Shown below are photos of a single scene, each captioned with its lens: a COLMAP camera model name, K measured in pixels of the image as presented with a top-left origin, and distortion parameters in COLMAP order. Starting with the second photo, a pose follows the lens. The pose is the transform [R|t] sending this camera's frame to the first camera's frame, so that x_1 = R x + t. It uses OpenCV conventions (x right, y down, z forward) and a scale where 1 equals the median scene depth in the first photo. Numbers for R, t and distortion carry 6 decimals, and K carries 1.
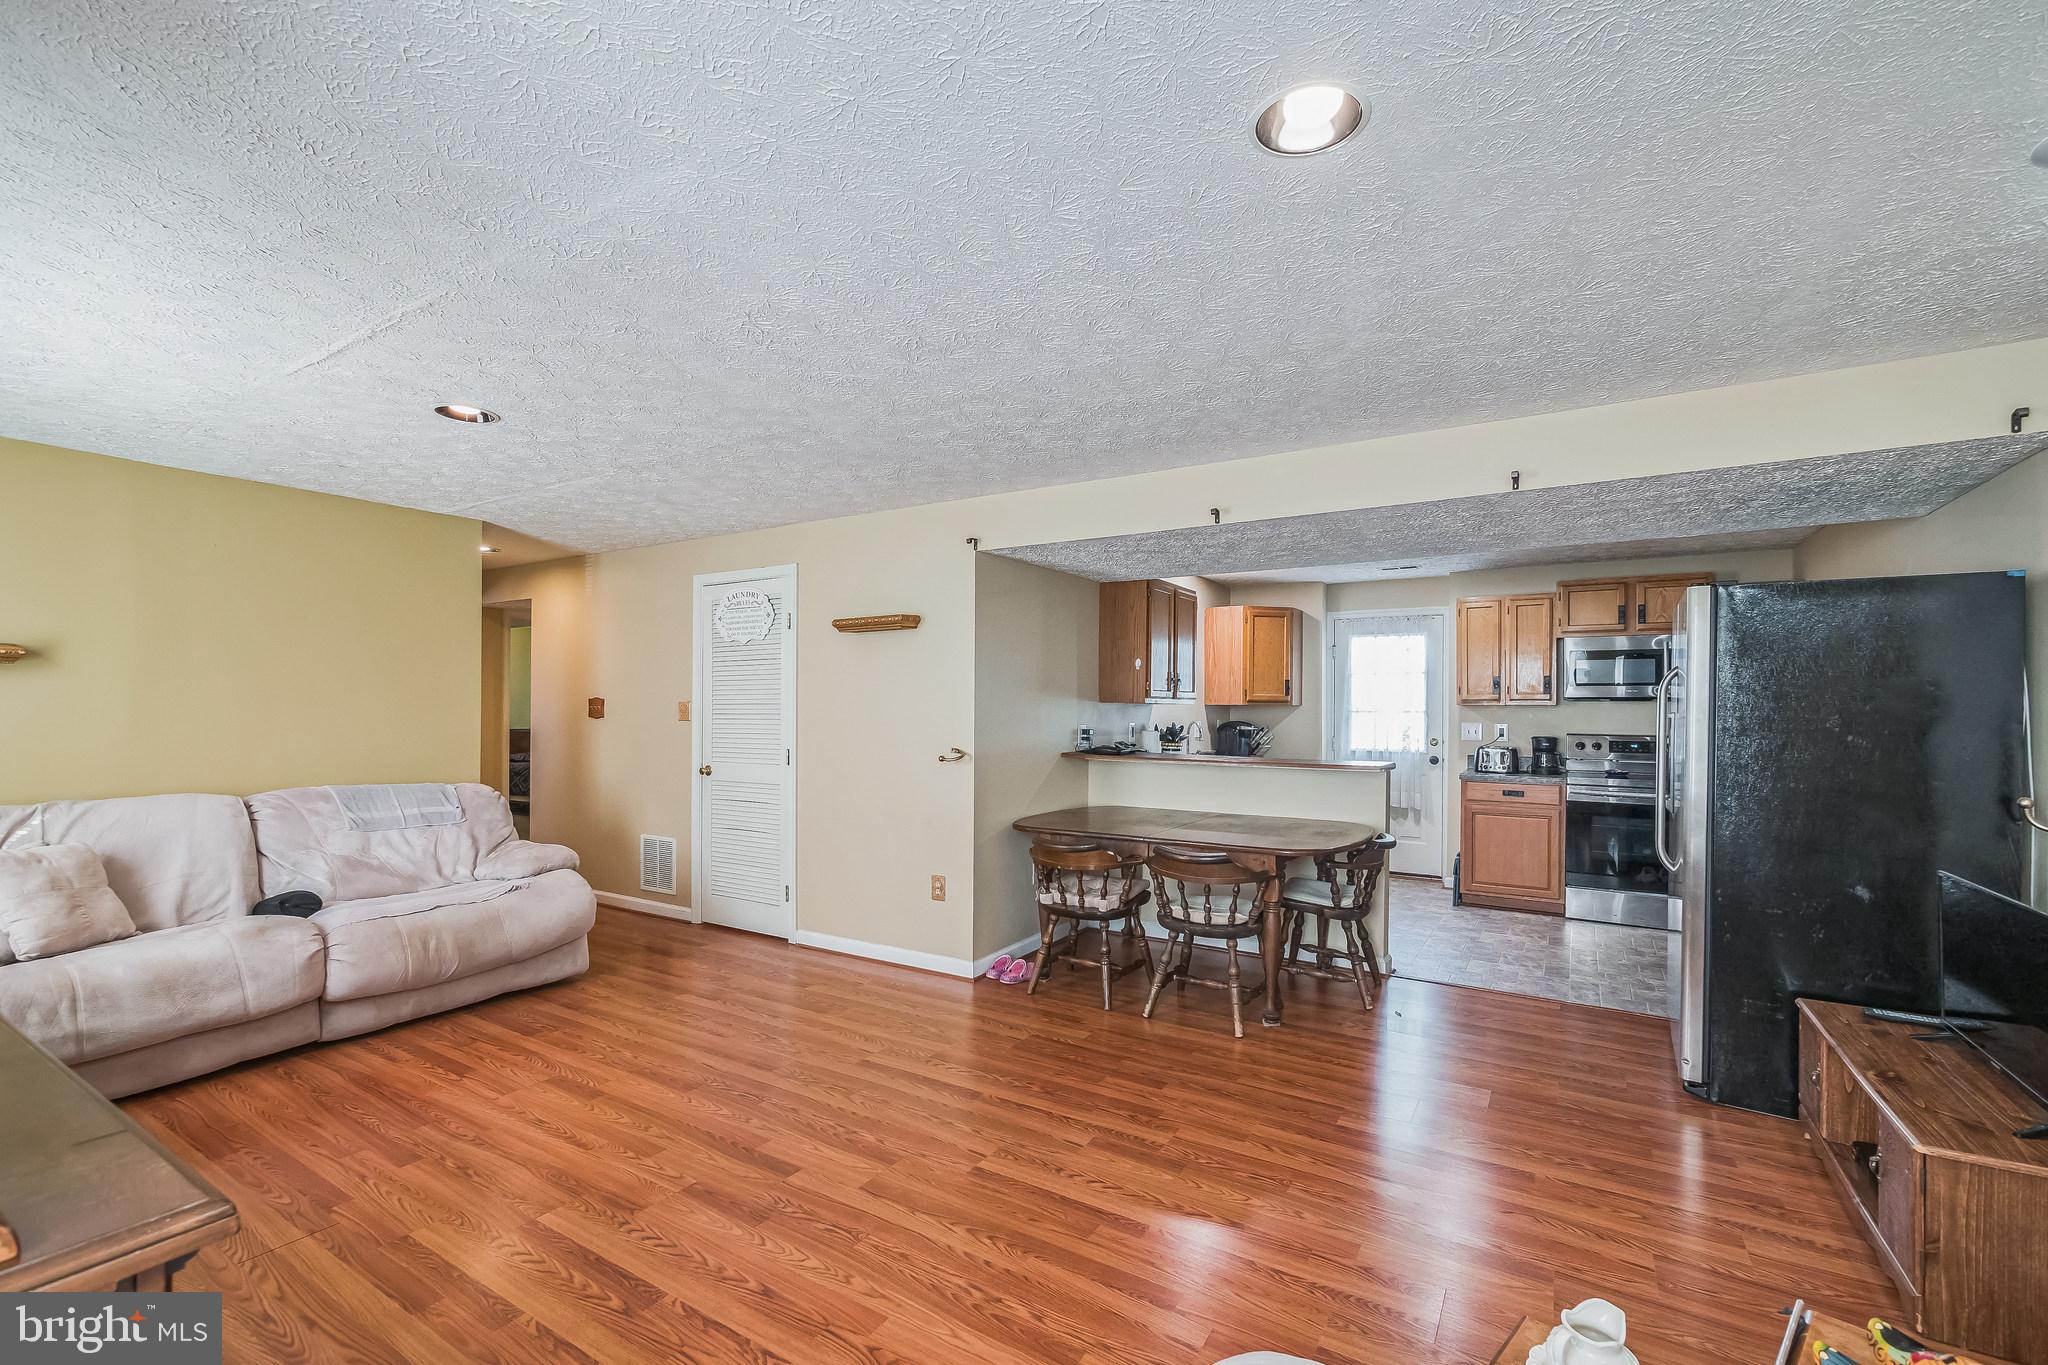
lens RADIAL K [[874.0, 0, 1019.1], [0, 874.0, 712.6], [0, 0, 1]] dist [-0.004757, 0.000056]
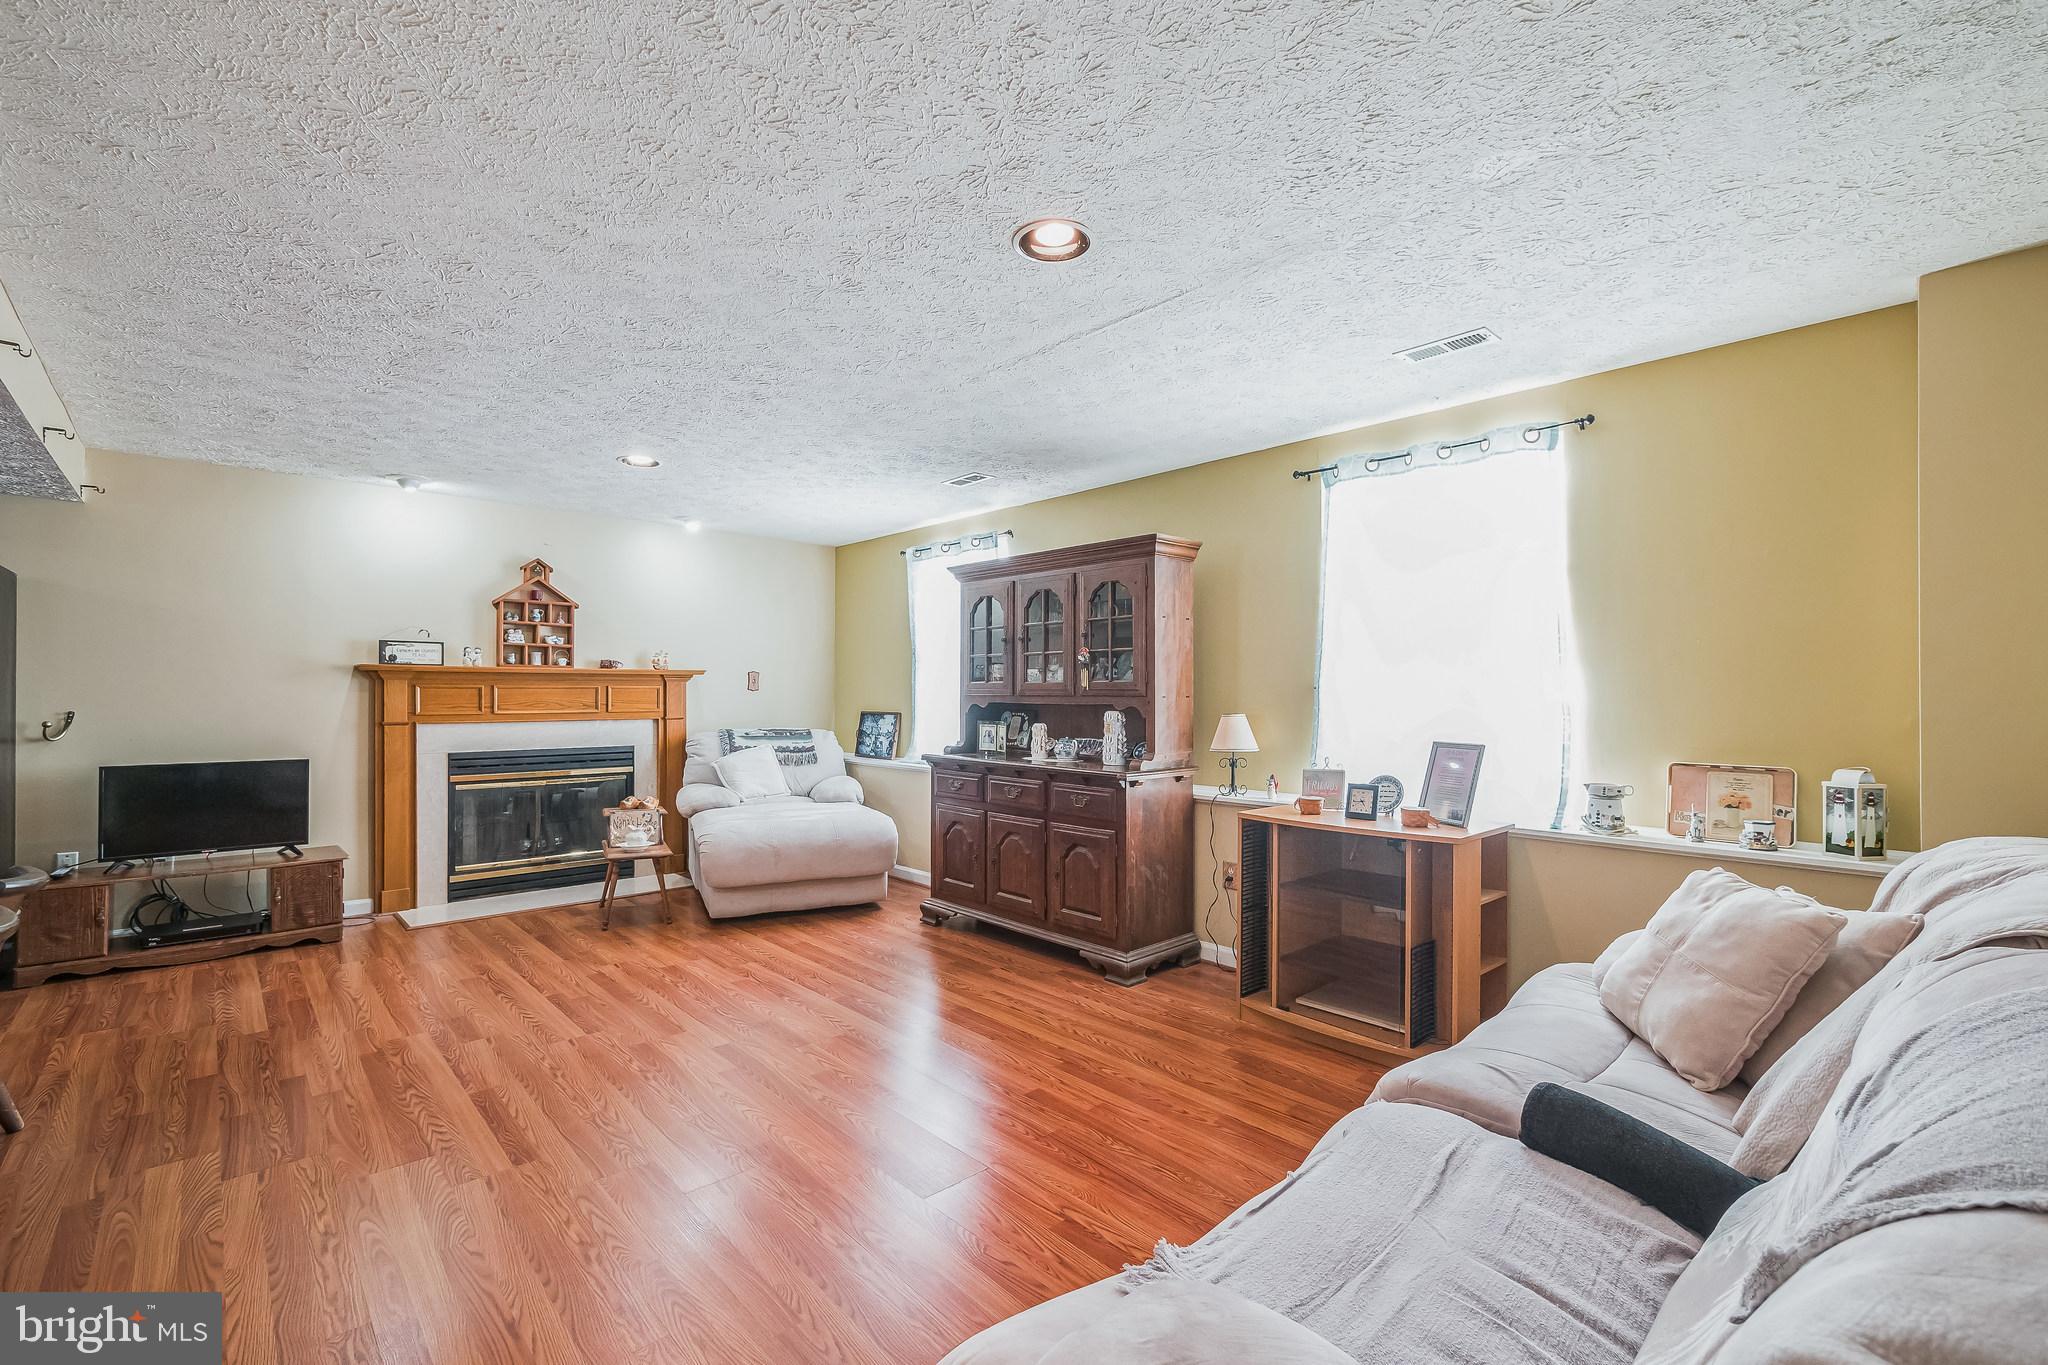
lens RADIAL K [[887.9, 0, 1019.3], [0, 887.9, 674.9], [0, 0, 1]] dist [-0.002905, -0.000017]
pose [[-0.963291, -0.002834, 0.268446, -0.977662], [-0.008247, 0.999785, -0.019041, 0.032220], [-0.268334, -0.020556, -0.963107, 2.066029]]
